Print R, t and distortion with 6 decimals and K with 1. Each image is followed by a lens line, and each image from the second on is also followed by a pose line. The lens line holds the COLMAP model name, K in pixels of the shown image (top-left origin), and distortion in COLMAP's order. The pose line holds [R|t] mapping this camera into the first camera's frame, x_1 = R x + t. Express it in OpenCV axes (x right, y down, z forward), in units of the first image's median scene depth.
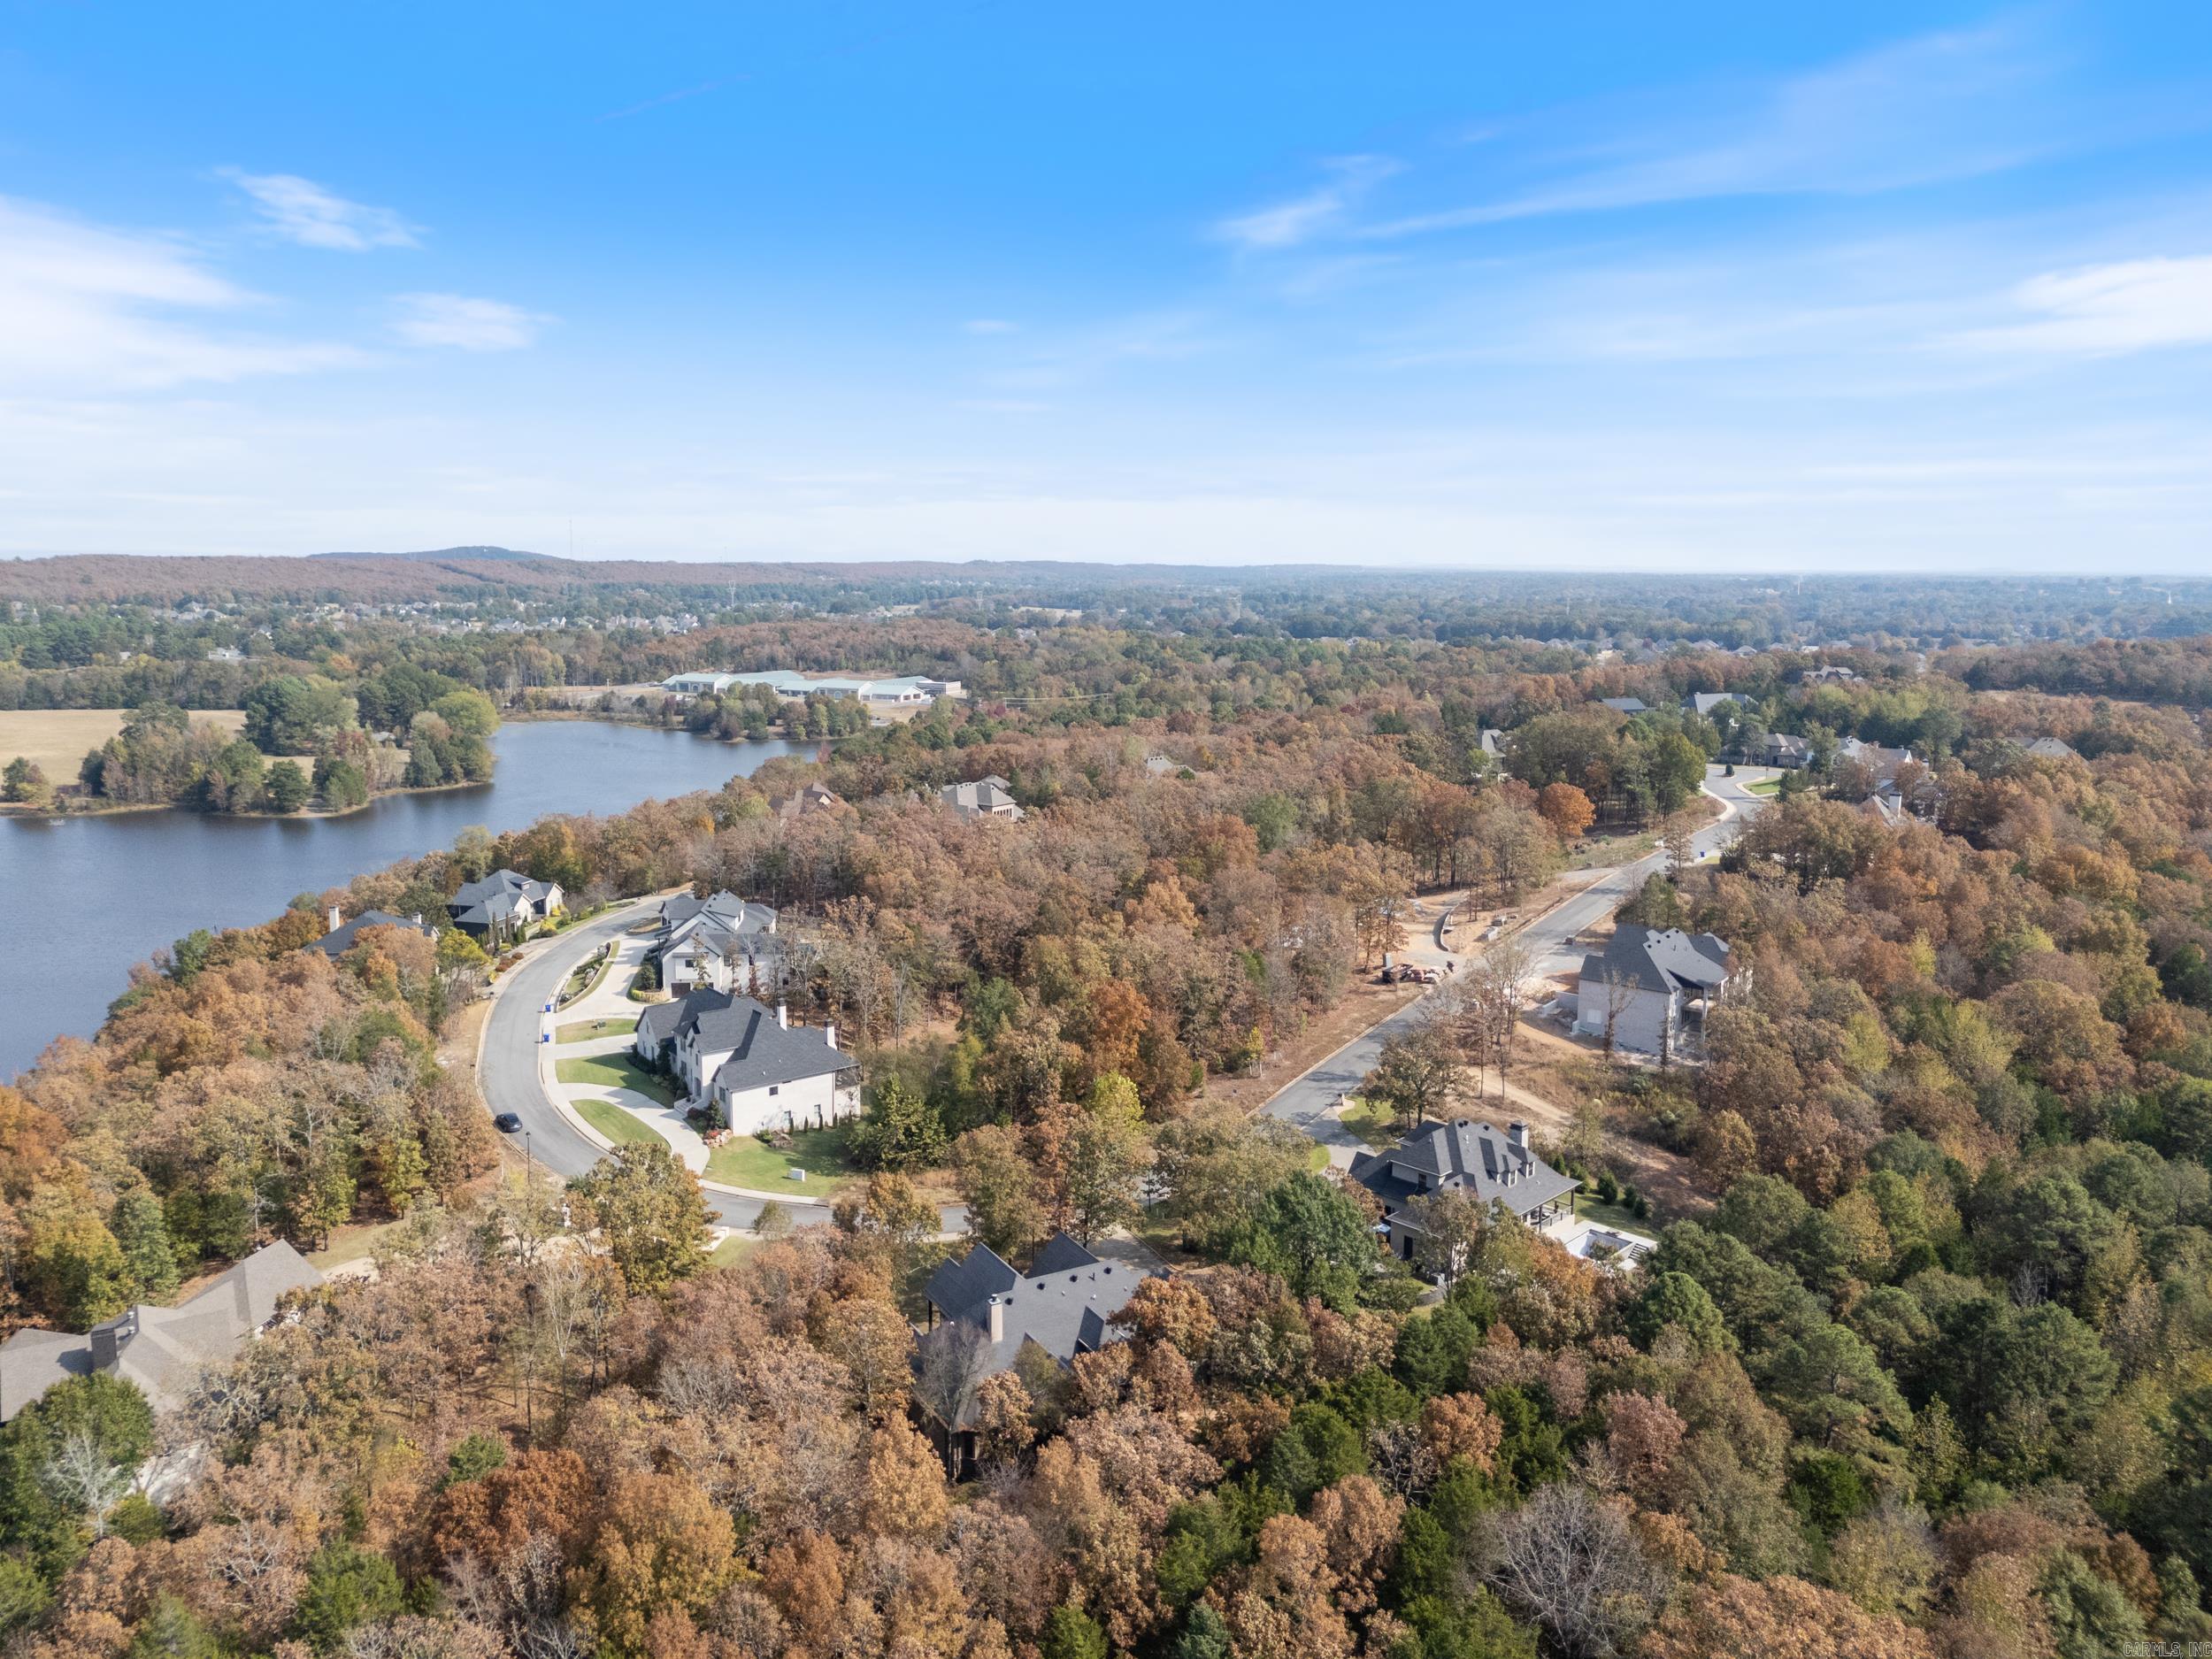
lens RADIAL K [[1618.4, 0, 1101.9], [0, 1618.4, 831.9], [0, 0, 1]] dist [0.082564, -0.082830]
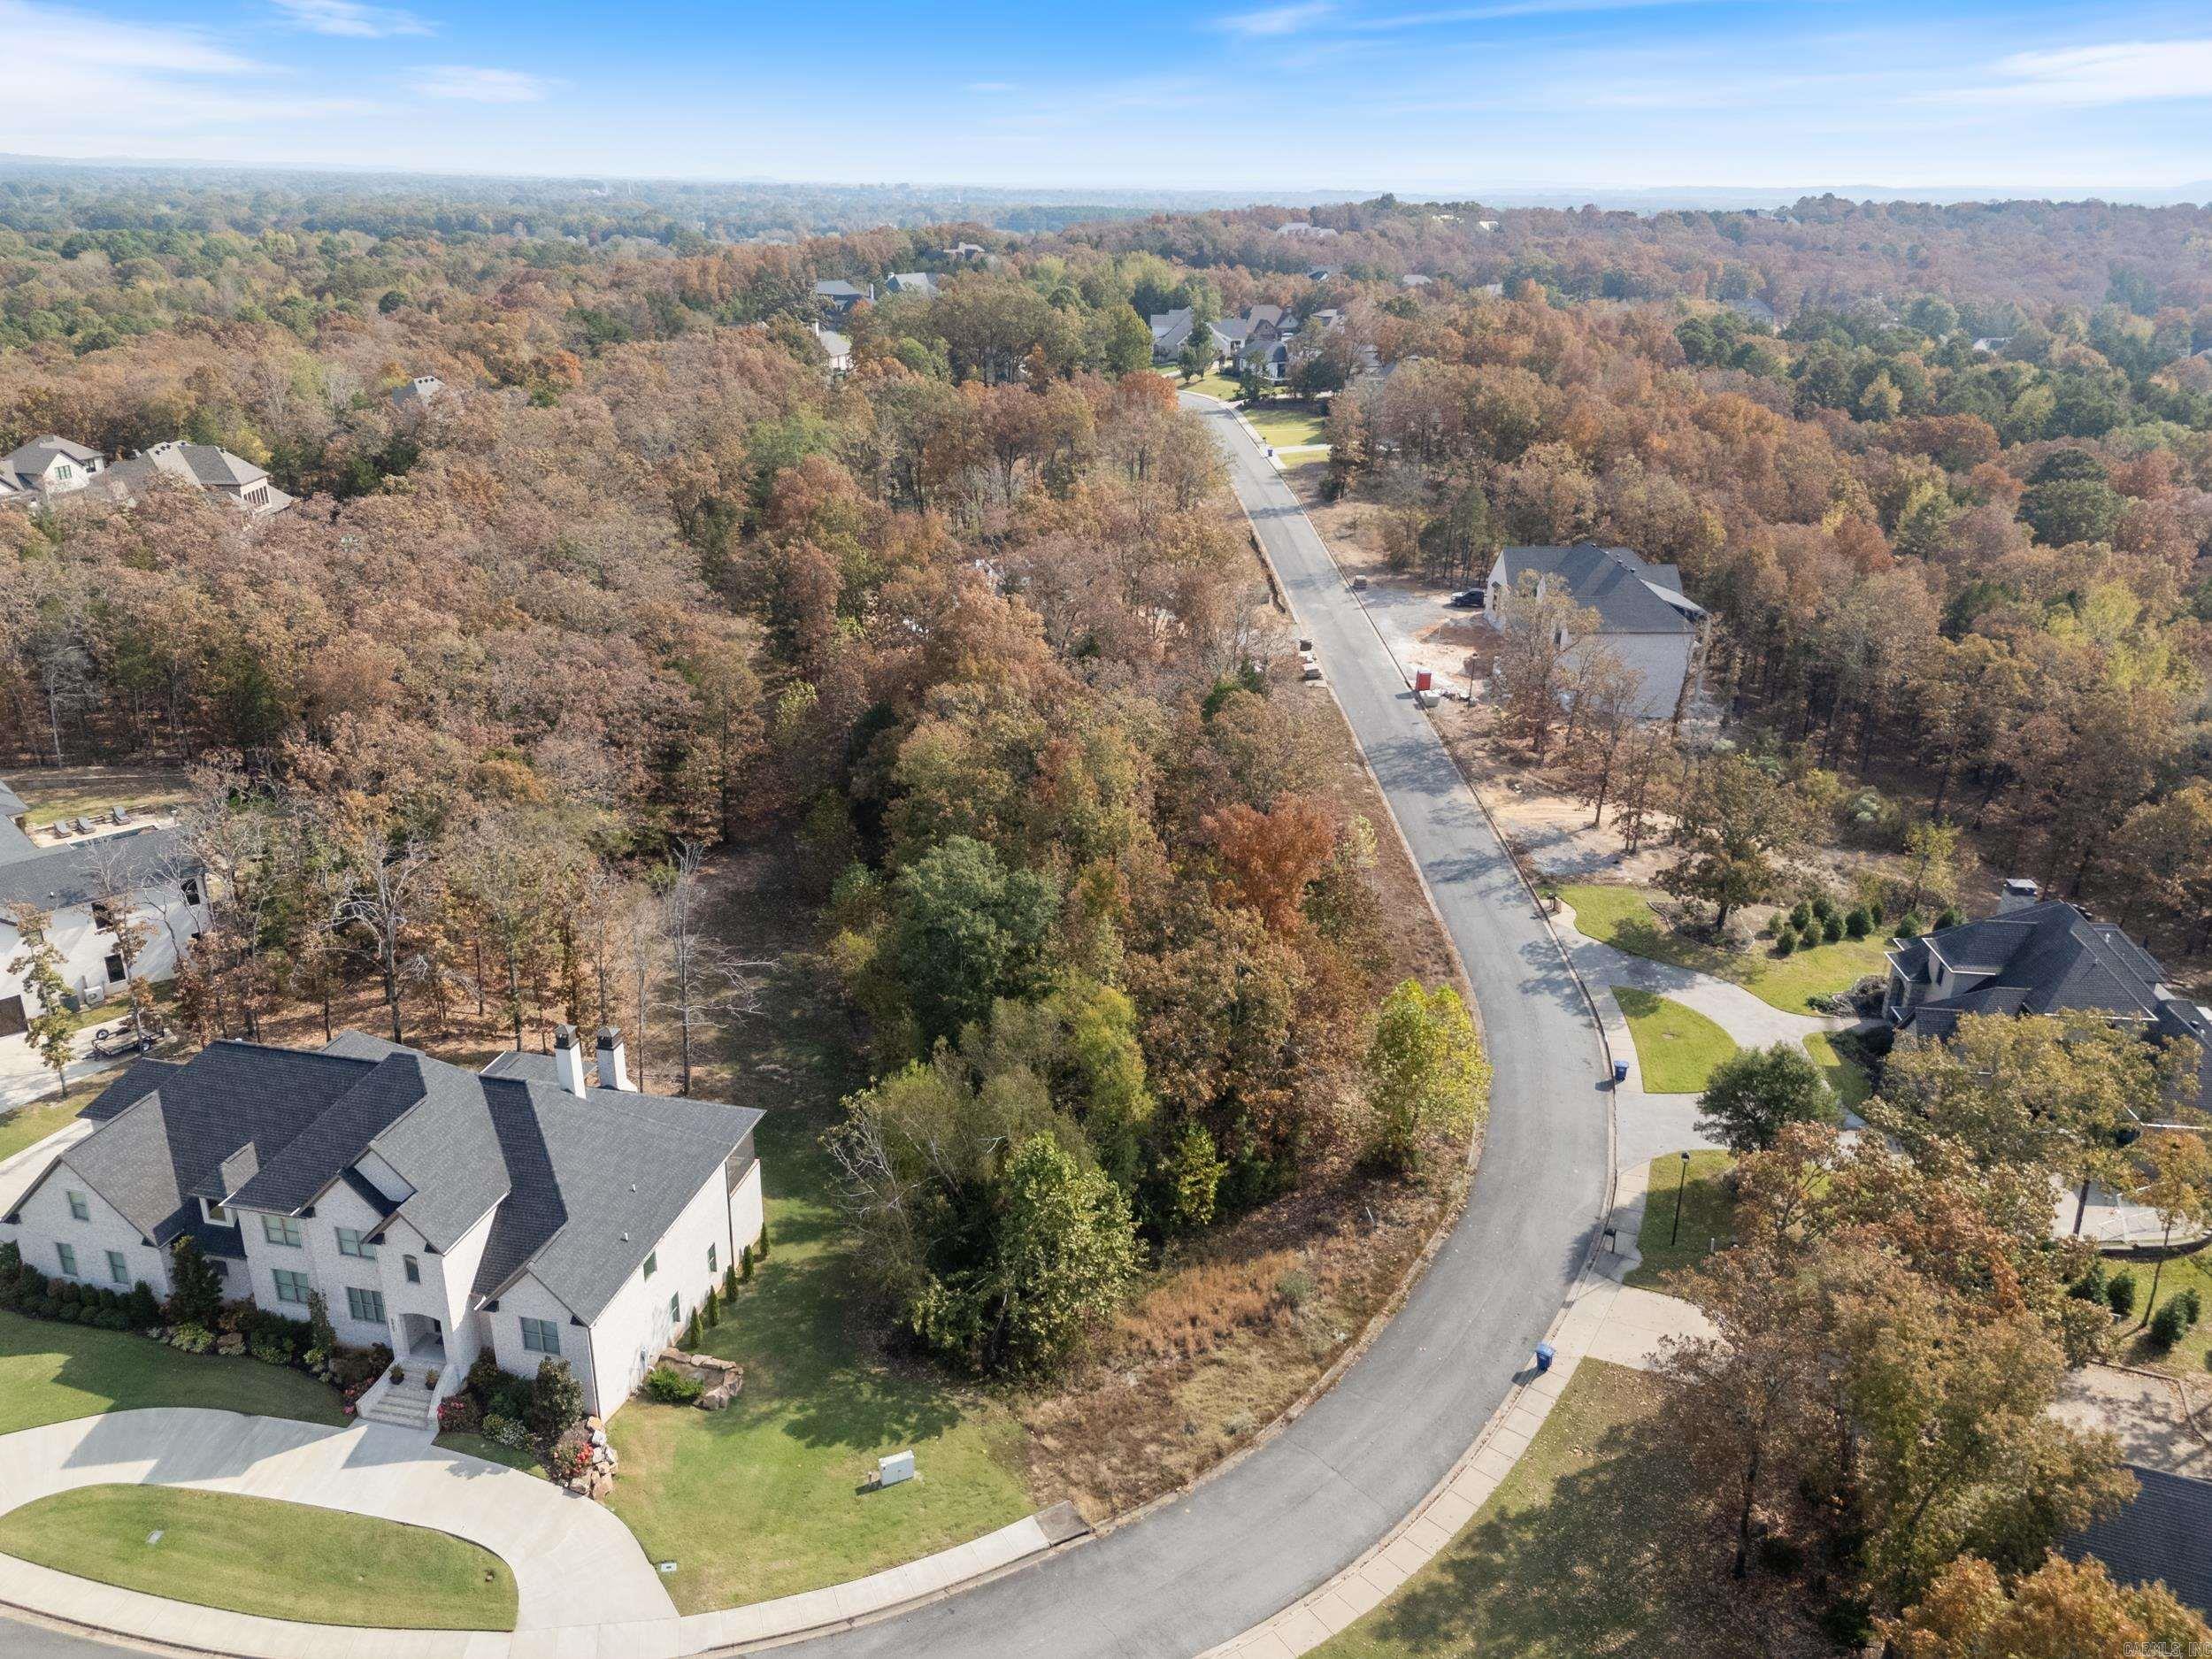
lens RADIAL K [[1631.9, 0, 1100.2], [0, 1631.9, 800.5], [0, 0, 1]] dist [0.074388, -0.075425]
pose [[0.769255, -0.220900, 0.599541, -0.127117], [0.094997, 0.967447, 0.234566, -0.010608], [-0.631840, -0.123487, 0.765199, 0.252500]]
